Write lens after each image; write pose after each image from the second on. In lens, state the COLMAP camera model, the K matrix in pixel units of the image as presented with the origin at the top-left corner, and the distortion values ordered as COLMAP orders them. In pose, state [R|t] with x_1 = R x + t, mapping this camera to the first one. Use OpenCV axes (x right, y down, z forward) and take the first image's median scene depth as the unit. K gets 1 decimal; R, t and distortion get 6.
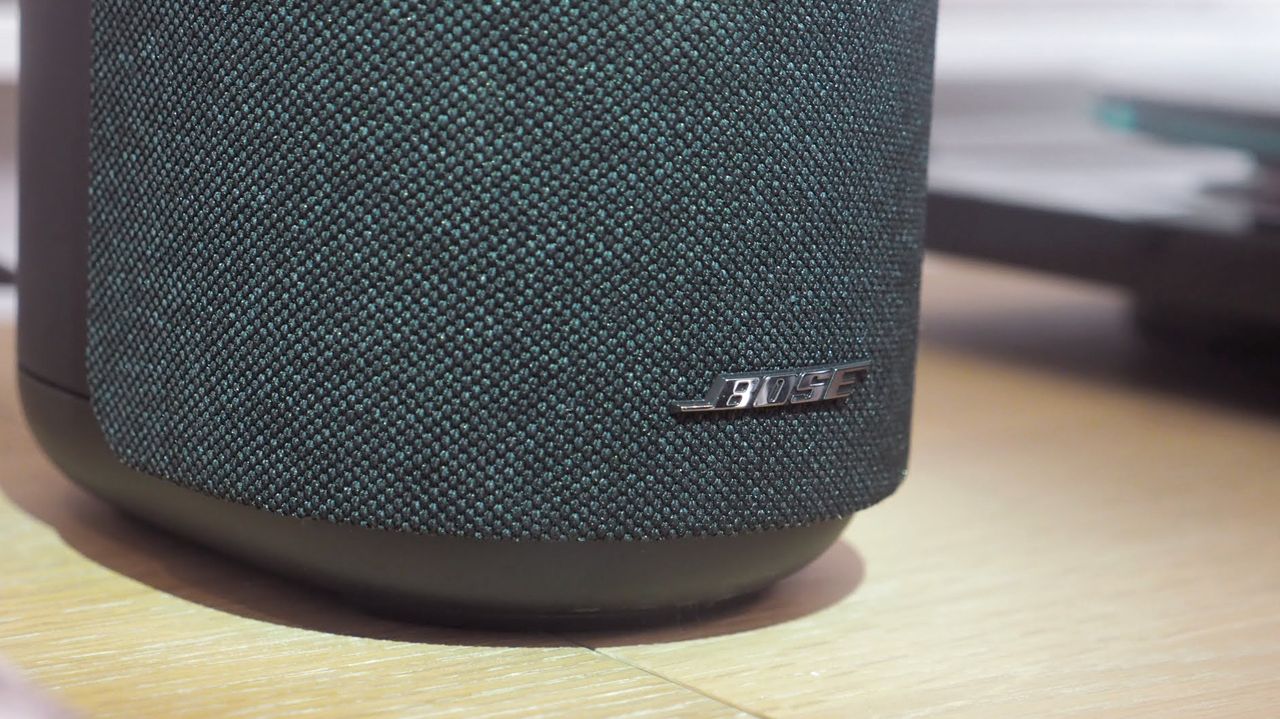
lens RADIAL K [[2896.5, 0, 640.5], [0, 2896.5, 361.8], [0, 0, 1]] dist [0.088898, 0.000000]
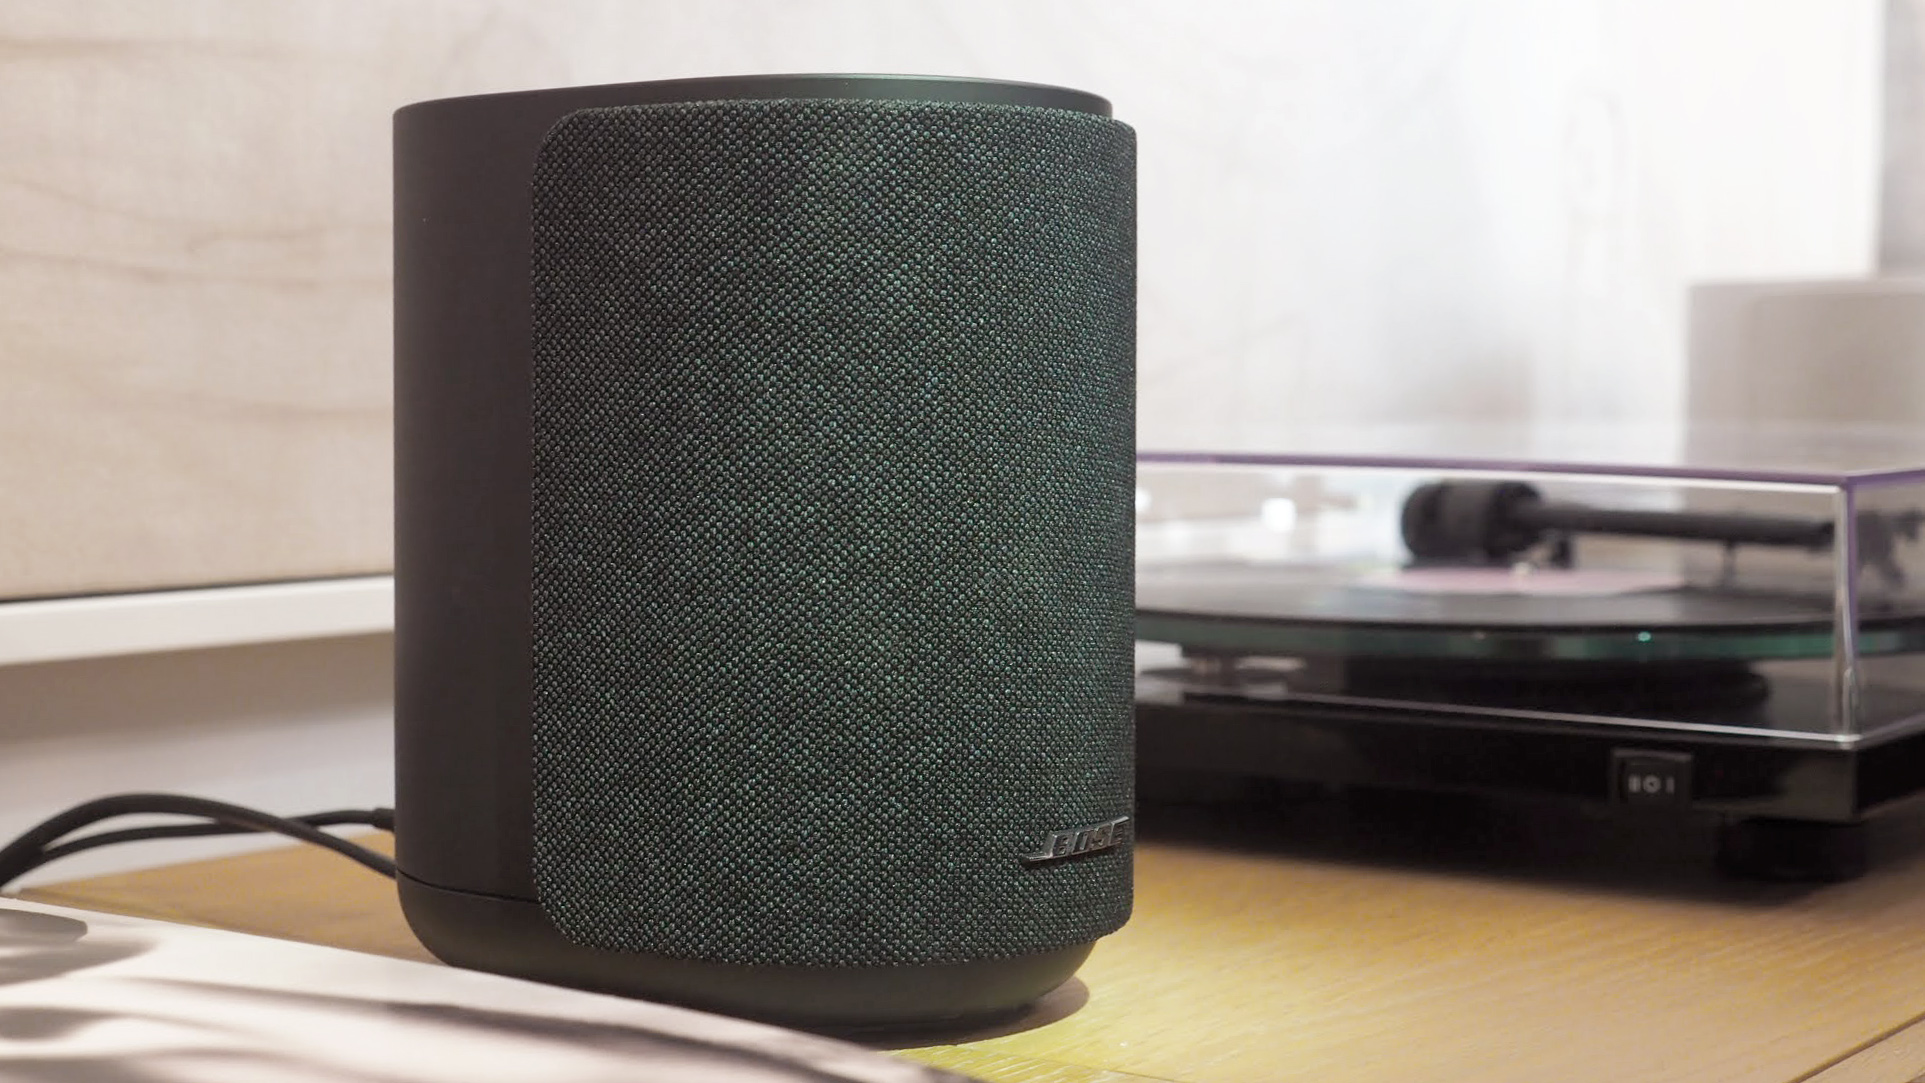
lens RADIAL K [[3134.5, 0, 960.2], [0, 3134.5, 539.1], [0, 0, 1]] dist [0.048931, 0.000000]
pose [[0.964113, -0.058757, 0.258908, -0.399888], [0.086053, 0.991714, -0.095381, 0.004468], [-0.251158, 0.114238, 0.961181, -0.462290]]
